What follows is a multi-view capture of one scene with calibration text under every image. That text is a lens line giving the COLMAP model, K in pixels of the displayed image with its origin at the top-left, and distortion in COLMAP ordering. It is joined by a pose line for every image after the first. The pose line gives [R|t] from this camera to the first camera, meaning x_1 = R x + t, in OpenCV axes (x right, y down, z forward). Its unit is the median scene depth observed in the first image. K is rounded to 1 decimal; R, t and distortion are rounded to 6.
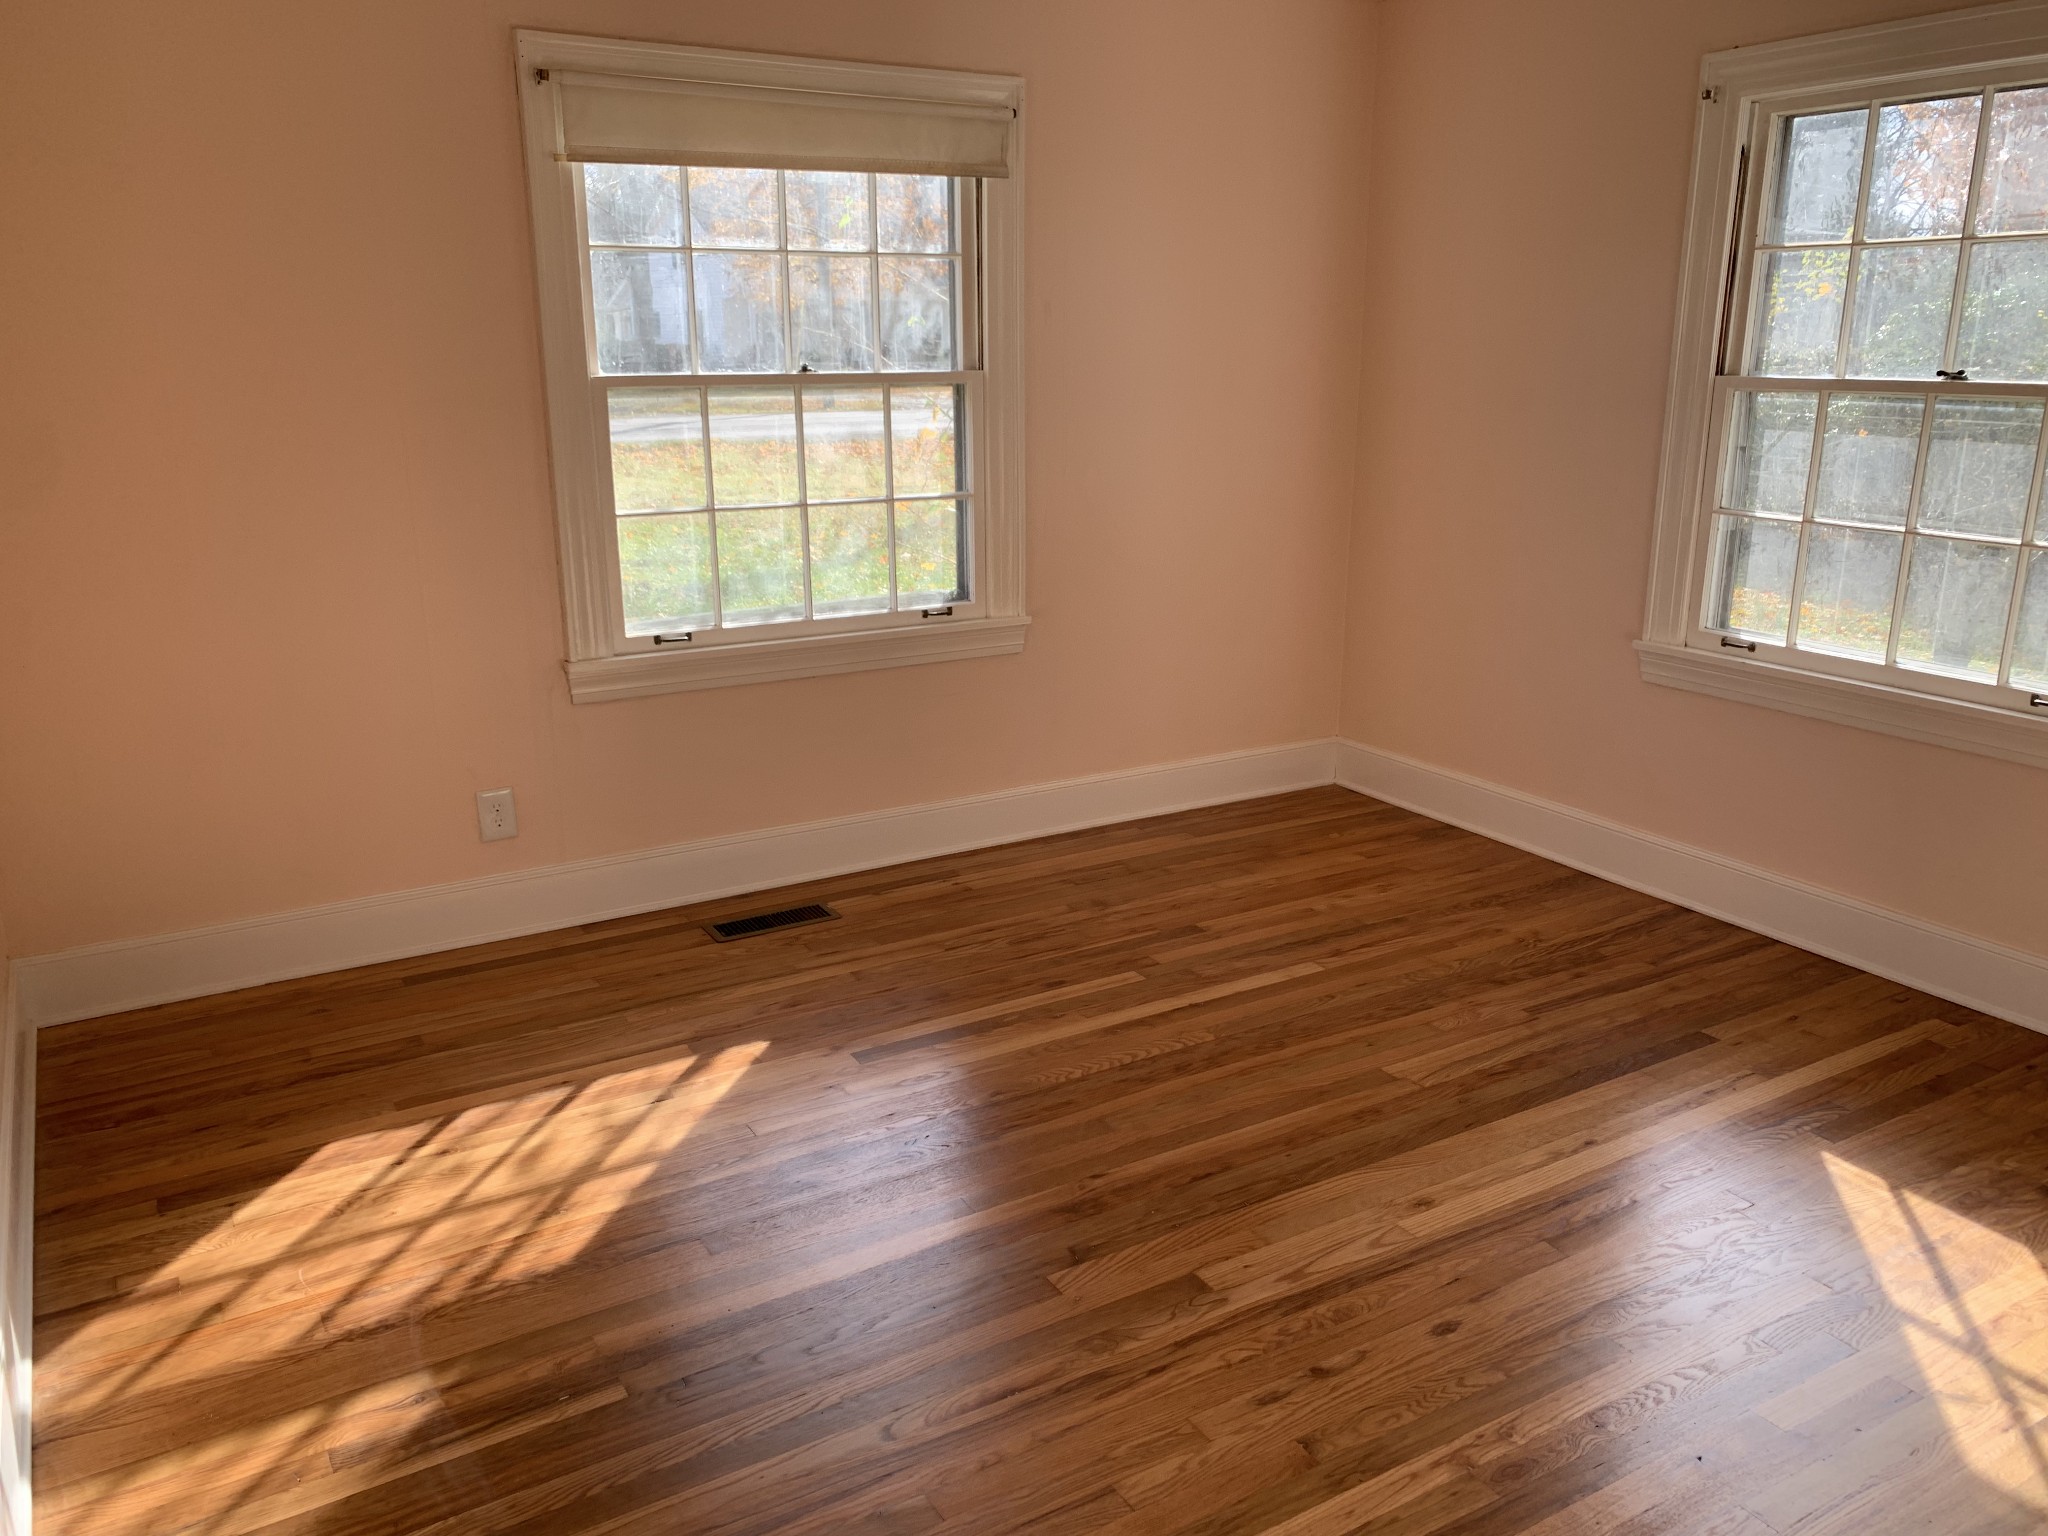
lens RADIAL K [[1593.2, 0, 1025.7], [0, 1593.2, 735.2], [0, 0, 1]] dist [0.079430, -0.098155]
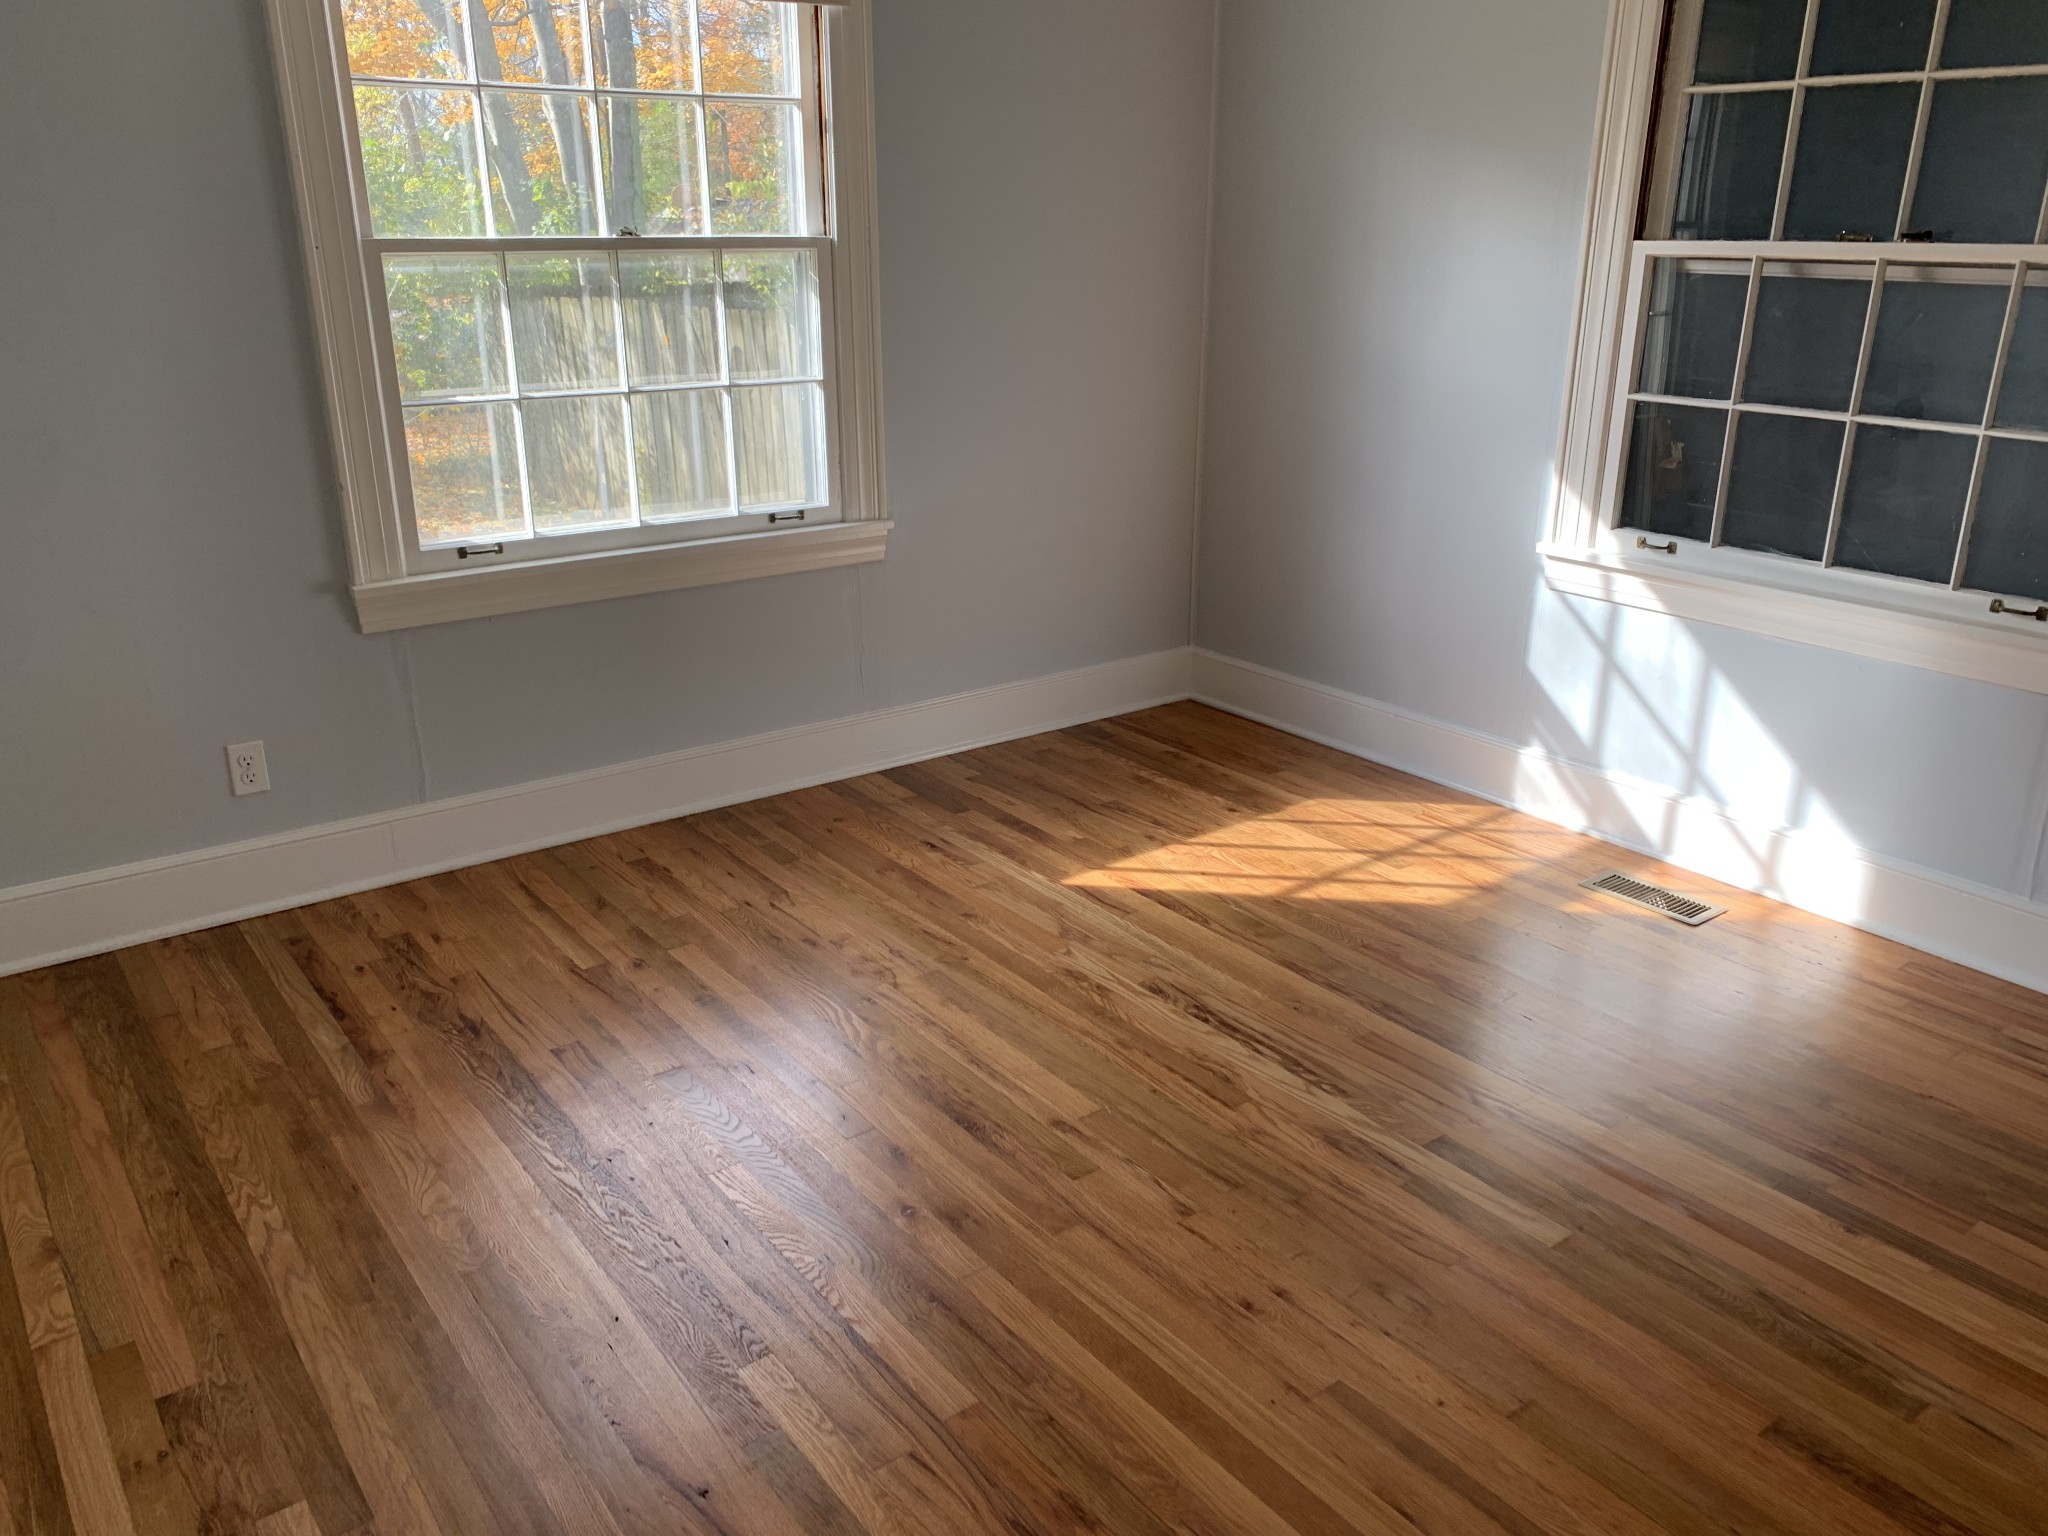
lens RADIAL K [[1593.2, 0, 1025.7], [0, 1593.2, 735.2], [0, 0, 1]] dist [0.079430, -0.098155]
pose [[-0.099019, -0.313601, 0.944378, -0.563898], [0.245567, 0.911989, 0.328594, -0.225122], [-0.964309, 0.264445, -0.013294, 0.935802]]
